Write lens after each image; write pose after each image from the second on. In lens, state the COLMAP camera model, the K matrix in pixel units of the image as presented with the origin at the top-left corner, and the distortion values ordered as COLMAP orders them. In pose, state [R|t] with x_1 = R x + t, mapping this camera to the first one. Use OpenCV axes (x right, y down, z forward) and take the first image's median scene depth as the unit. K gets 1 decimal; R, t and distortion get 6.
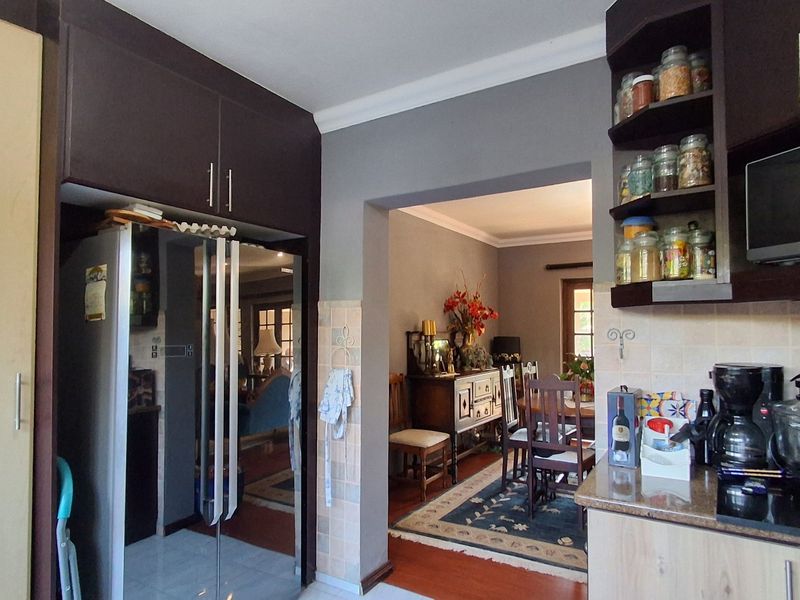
lens RADIAL K [[491.0, 0, 398.6], [0, 491.0, 300.2], [0, 0, 1]] dist [0.002225, 0.001970]
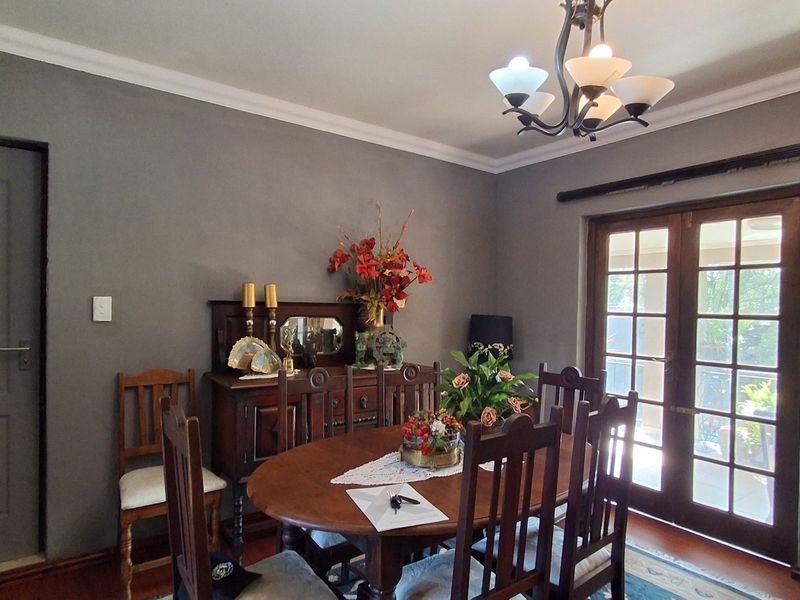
lens RADIAL K [[491.0, 0, 401.3], [0, 491.0, 300.1], [0, 0, 1]] dist [0.002225, 0.001970]
pose [[0.932774, 0.012496, -0.360246, 0.341391], [0.003242, 0.999068, 0.043050, 0.028466], [0.360448, -0.041324, 0.931863, 0.392571]]
